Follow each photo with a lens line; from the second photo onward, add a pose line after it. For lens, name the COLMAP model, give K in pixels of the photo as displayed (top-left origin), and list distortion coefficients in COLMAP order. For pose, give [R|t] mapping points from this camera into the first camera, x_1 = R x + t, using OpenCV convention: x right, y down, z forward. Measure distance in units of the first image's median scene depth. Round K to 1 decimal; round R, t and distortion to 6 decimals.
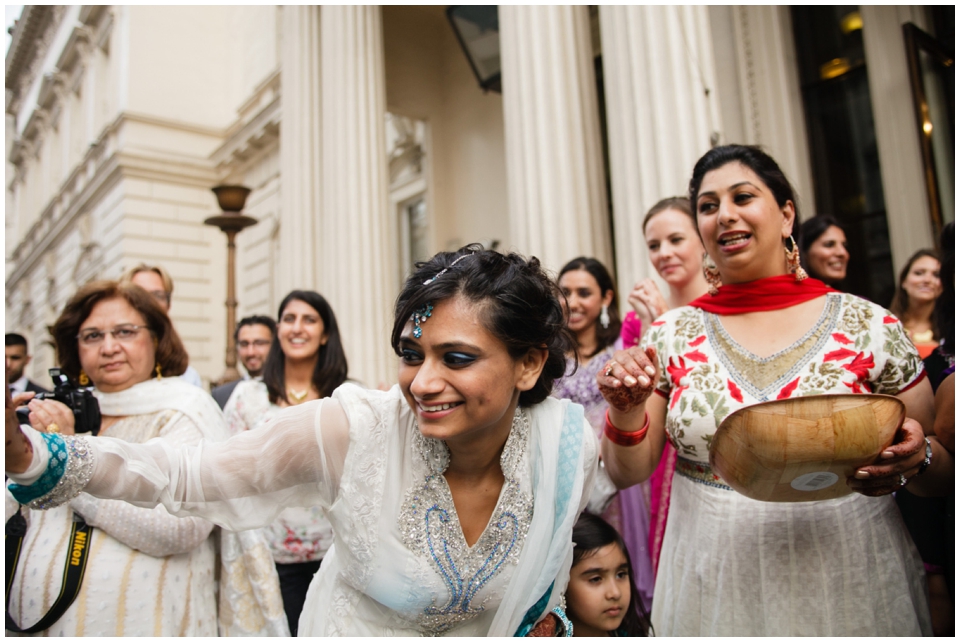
lens RADIAL K [[813.1, 0, 480.0], [0, 813.1, 321.0], [0, 0, 1]] dist [-0.002123, 0.007437]
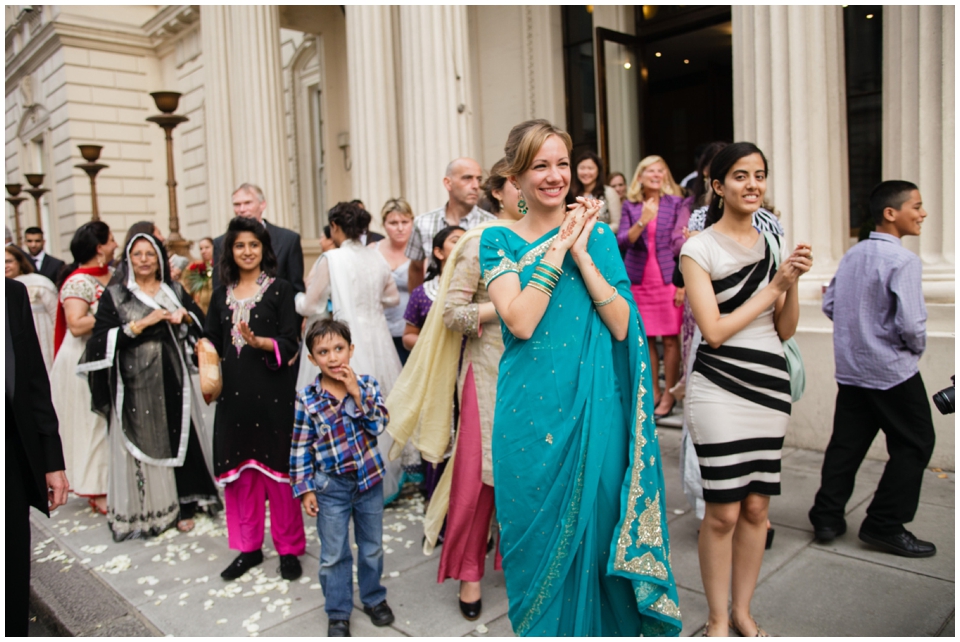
lens RADIAL K [[813.1, 0, 480.0], [0, 813.1, 321.0], [0, 0, 1]] dist [-0.002123, 0.007437]
pose [[0.998054, 0.000062, 0.062361, 0.114688], [-0.011703, 0.982418, 0.186329, -0.053990], [-0.061253, -0.186697, 0.980506, -0.376552]]
